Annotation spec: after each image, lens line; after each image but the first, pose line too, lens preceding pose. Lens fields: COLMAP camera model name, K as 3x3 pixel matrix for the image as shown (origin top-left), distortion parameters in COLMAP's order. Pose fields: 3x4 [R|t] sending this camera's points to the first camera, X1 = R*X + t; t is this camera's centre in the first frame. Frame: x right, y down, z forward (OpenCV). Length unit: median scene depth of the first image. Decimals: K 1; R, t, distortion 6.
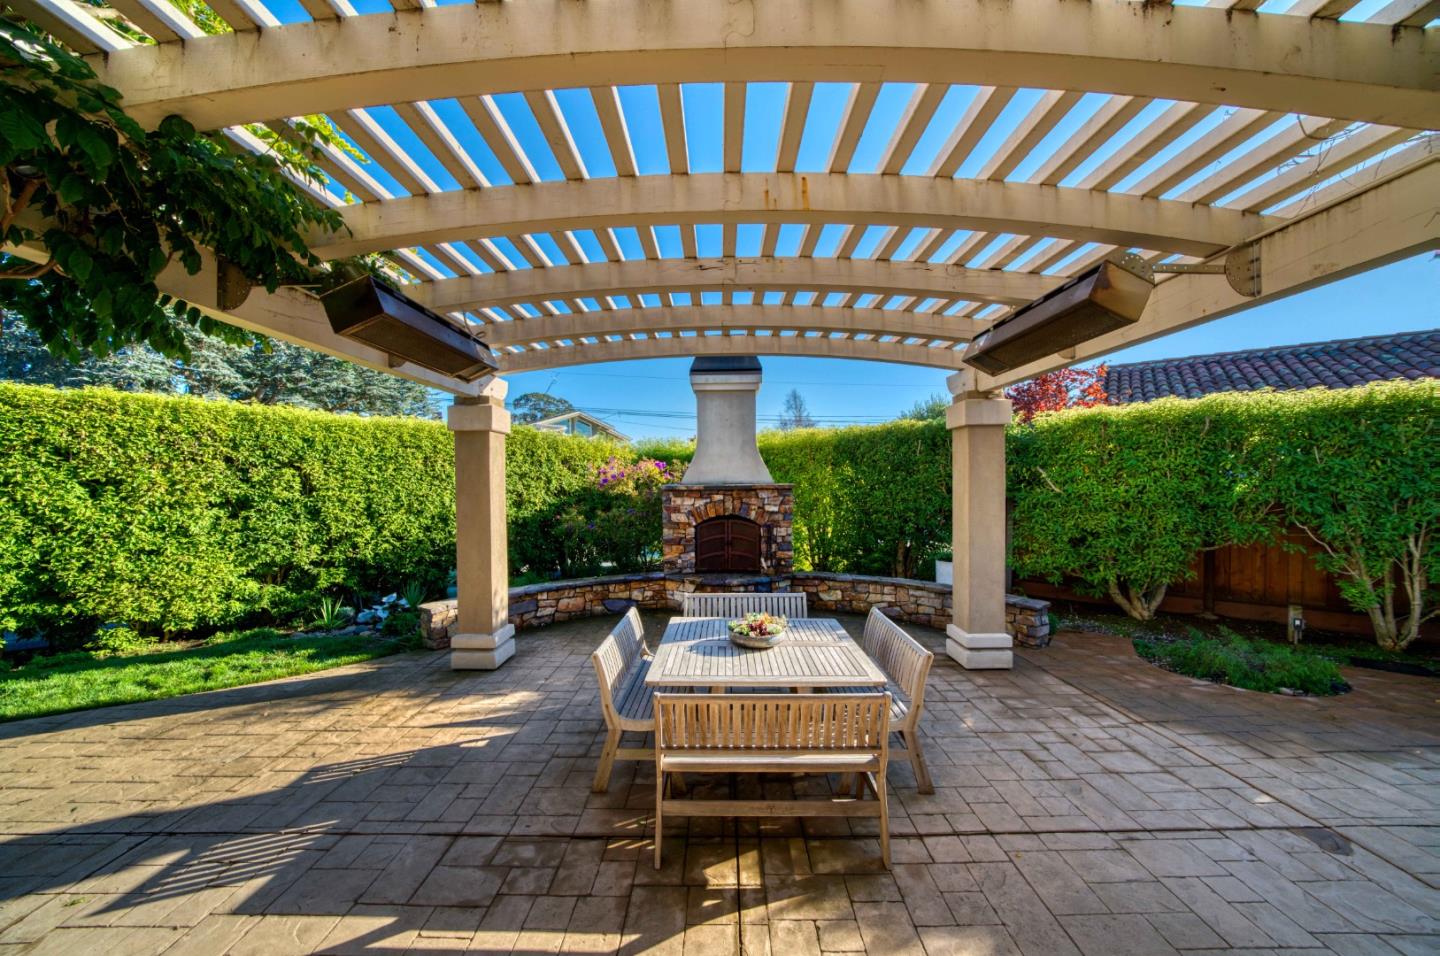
lens RADIAL K [[507.9, 0, 716.0], [0, 507.9, 480.1], [0, 0, 1]] dist [-0.000416, 0.000019]
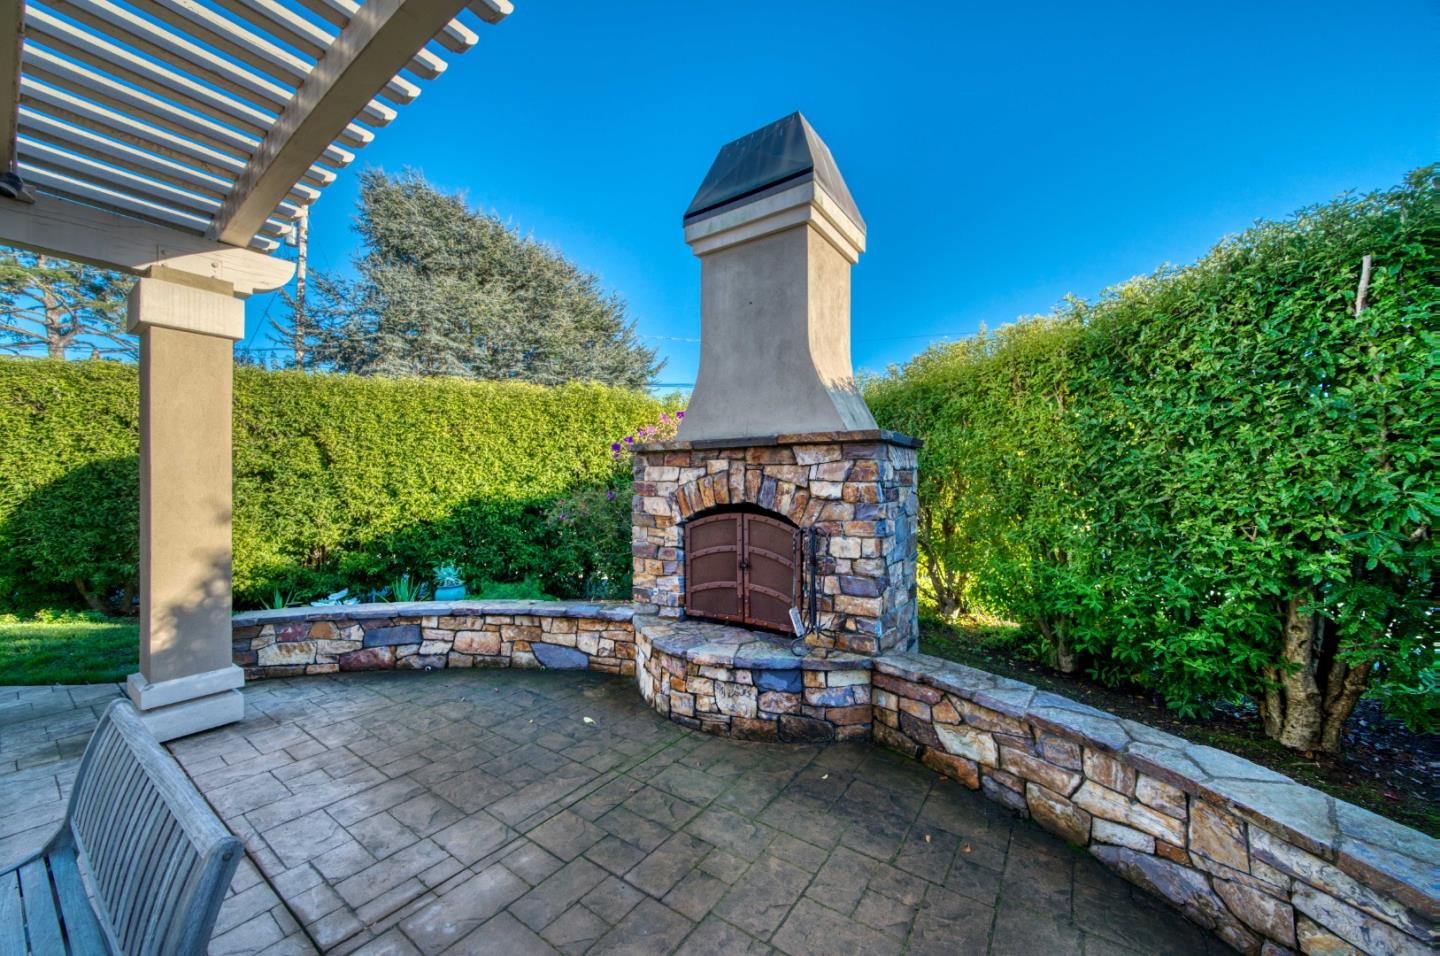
lens RADIAL K [[531.7, 0, 720.0], [0, 531.7, 478.0], [0, 0, 1]] dist [-0.007771, 0.000171]
pose [[0.831071, 0.000072, -0.556166, 0.279558], [-0.007251, 0.999916, -0.010706, 0.051216], [0.556119, 0.012930, 0.831002, 0.591055]]
